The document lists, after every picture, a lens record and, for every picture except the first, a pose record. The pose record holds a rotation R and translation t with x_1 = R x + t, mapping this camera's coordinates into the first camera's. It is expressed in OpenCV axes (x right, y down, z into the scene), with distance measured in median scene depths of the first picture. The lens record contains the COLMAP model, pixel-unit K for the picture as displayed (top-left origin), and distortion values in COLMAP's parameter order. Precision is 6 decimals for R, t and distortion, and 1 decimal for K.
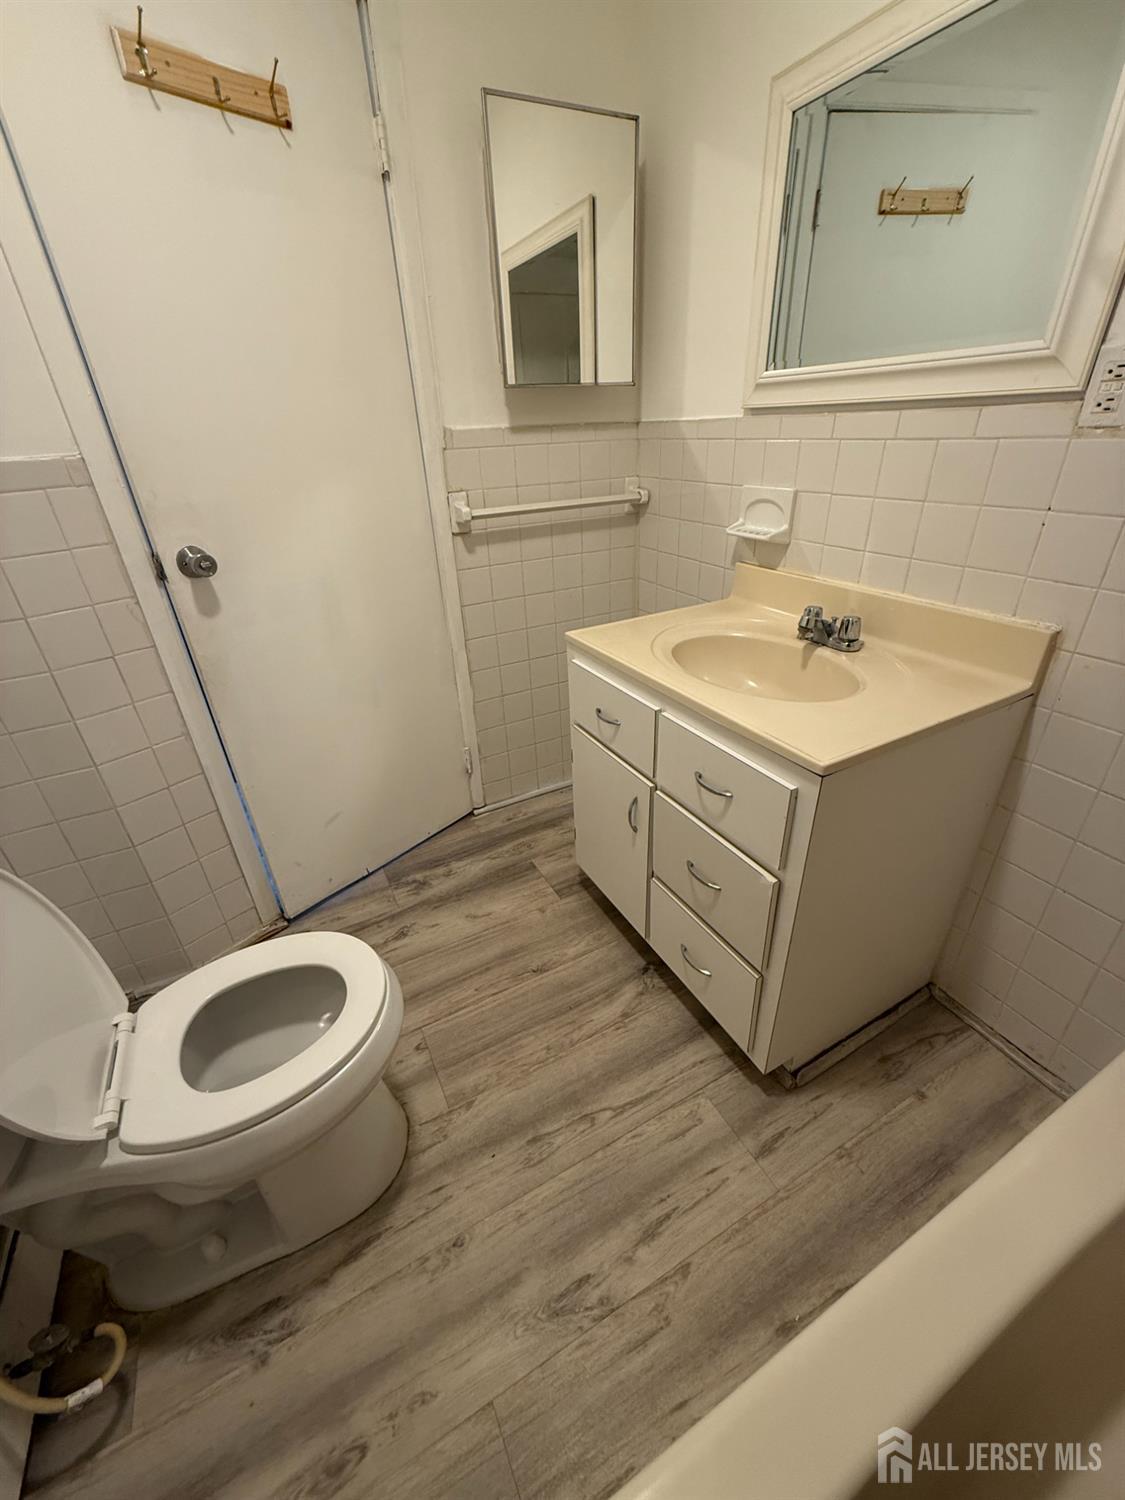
lens RADIAL K [[596.9, 0, 562.6], [0, 596.9, 746.0], [0, 0, 1]] dist [0.002259, -0.000255]
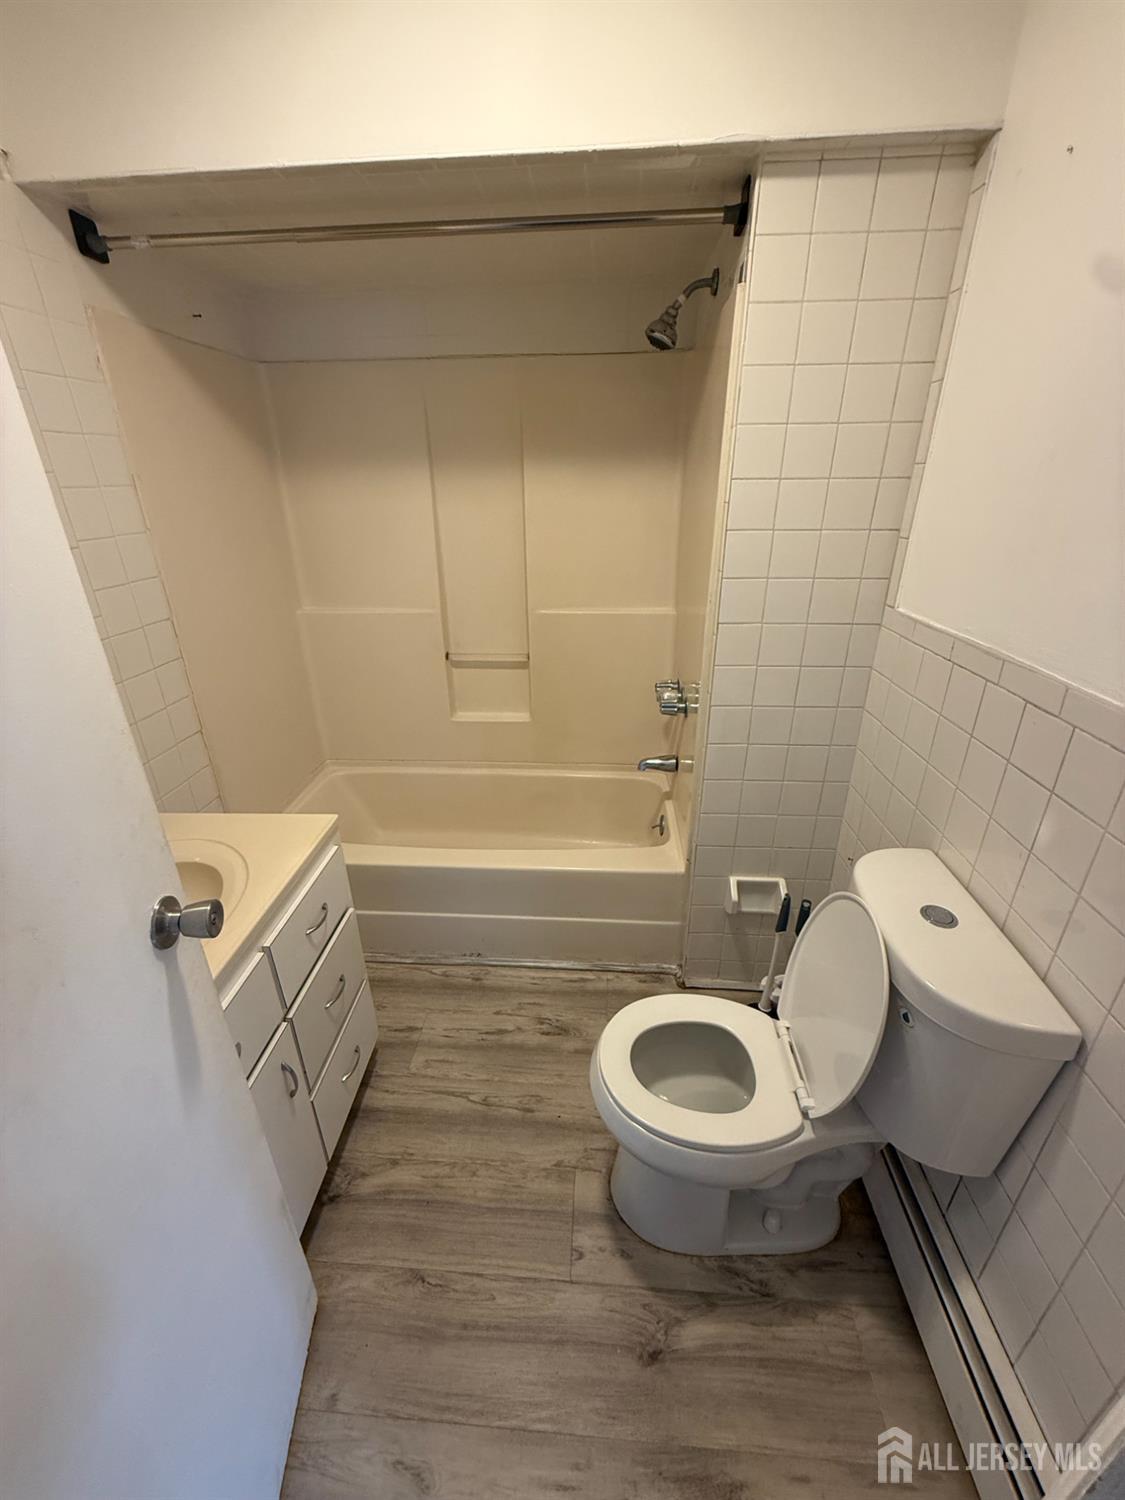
lens RADIAL K [[596.9, 0, 561.7], [0, 596.9, 751.7], [0, 0, 1]] dist [0.002259, -0.000255]
pose [[-0.853017, -0.163638, 0.495565, -0.604450], [0.290648, 0.639723, 0.711532, -0.734545], [-0.433458, 0.750984, -0.498134, 0.973932]]
